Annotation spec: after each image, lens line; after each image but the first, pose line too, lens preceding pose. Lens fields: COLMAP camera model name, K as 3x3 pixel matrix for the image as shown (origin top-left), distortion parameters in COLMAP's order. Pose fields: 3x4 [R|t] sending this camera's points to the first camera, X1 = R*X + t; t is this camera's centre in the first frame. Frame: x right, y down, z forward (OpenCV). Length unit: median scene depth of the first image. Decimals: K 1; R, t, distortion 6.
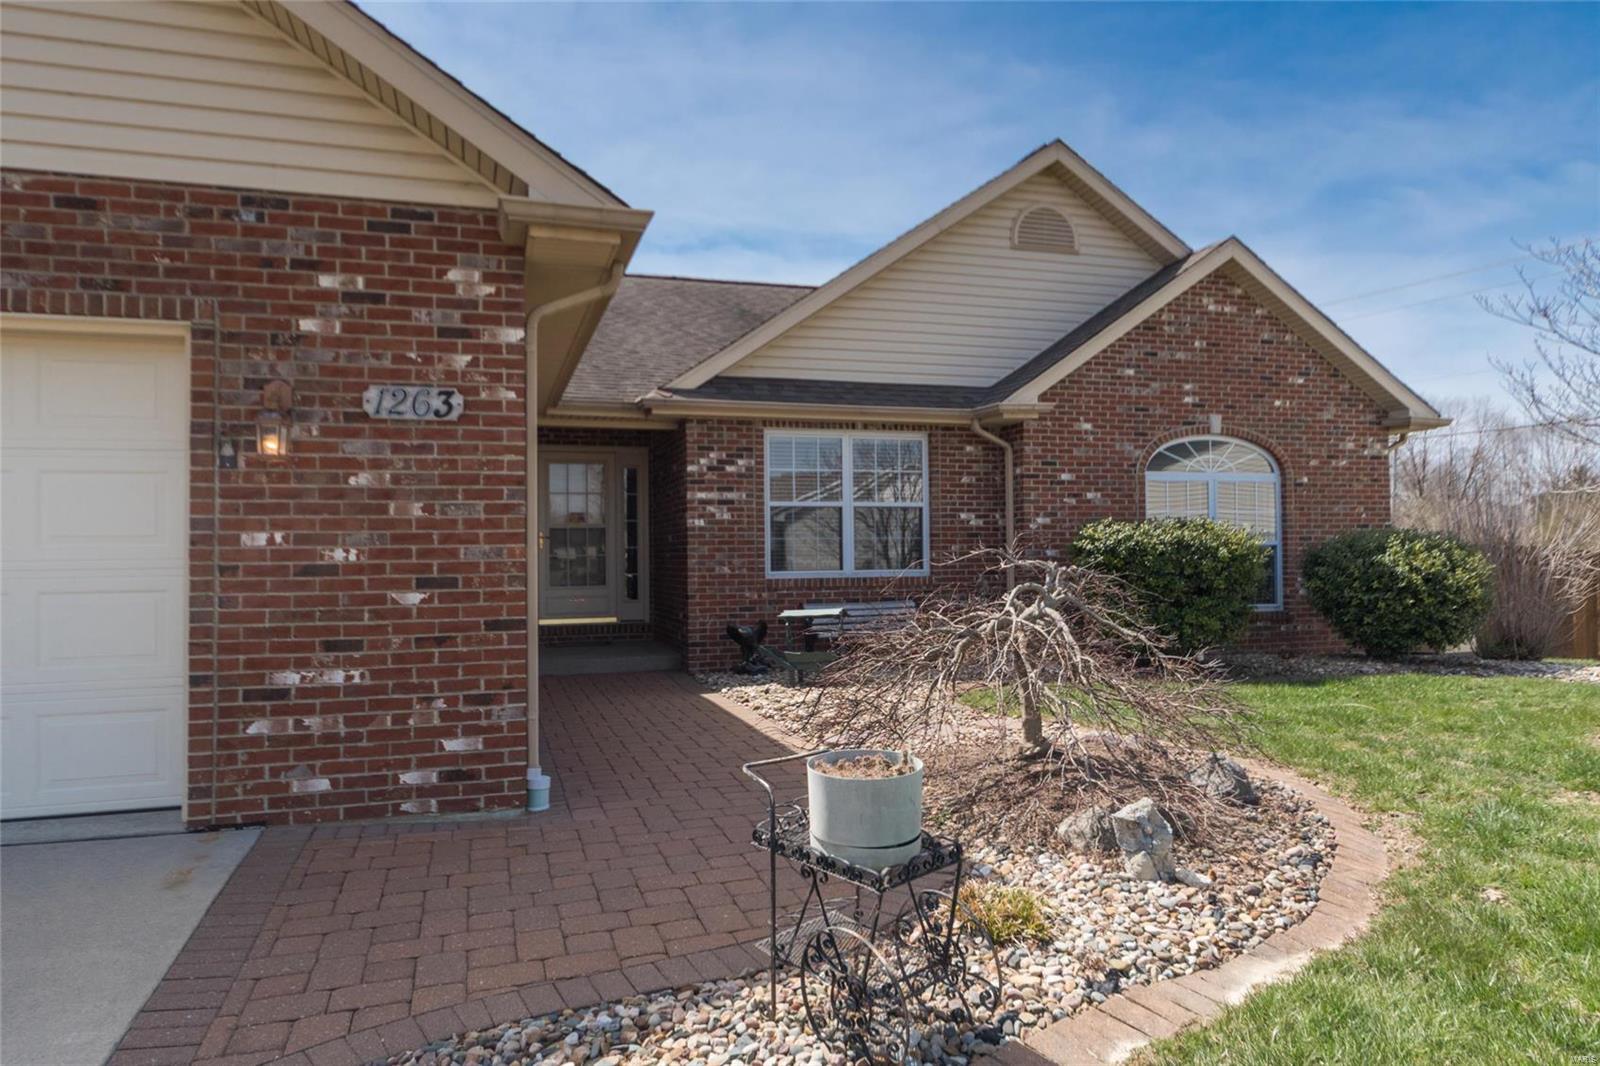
lens RADIAL K [[1013.8, 0, 800.0], [0, 1013.8, 533.0], [0, 0, 1]] dist [-0.000841, 0.000933]
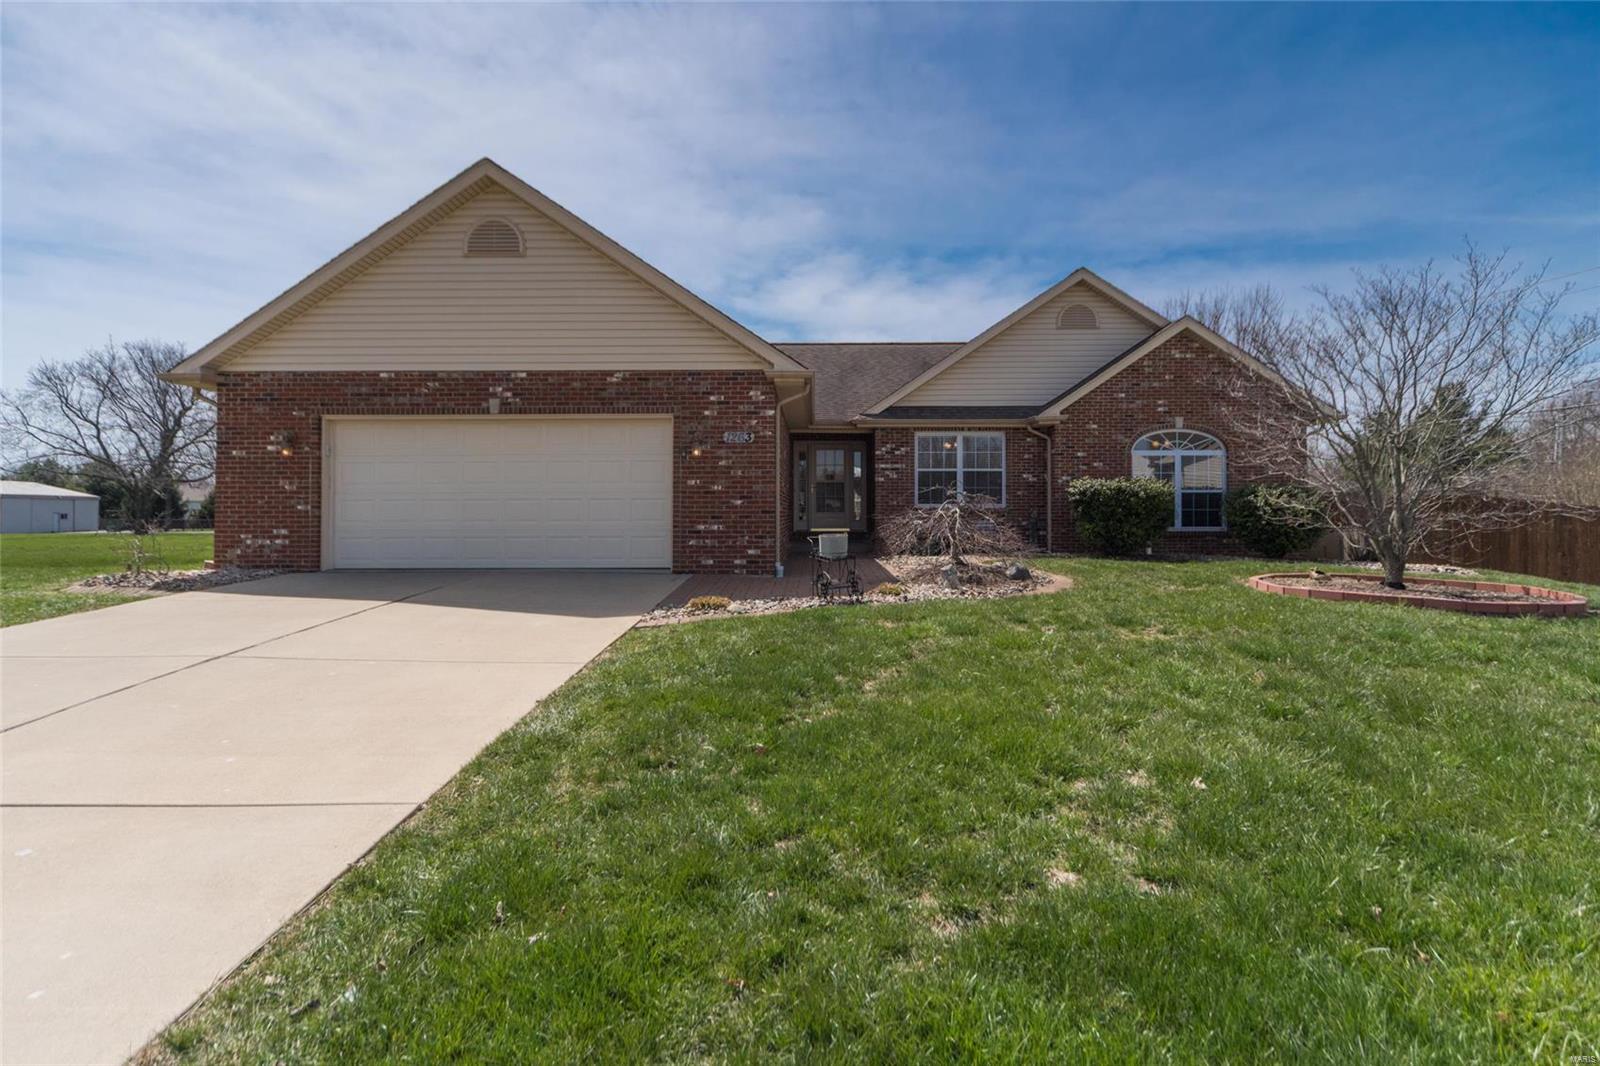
lens RADIAL K [[783.0, 0, 800.9], [0, 783.0, 499.1], [0, 0, 1]] dist [0.000433, -0.000004]
pose [[0.947506, 0.005433, -0.319691, 0.276145], [-0.003164, 0.999966, 0.007617, 0.019145], [0.319721, -0.006206, 0.947491, -0.587741]]
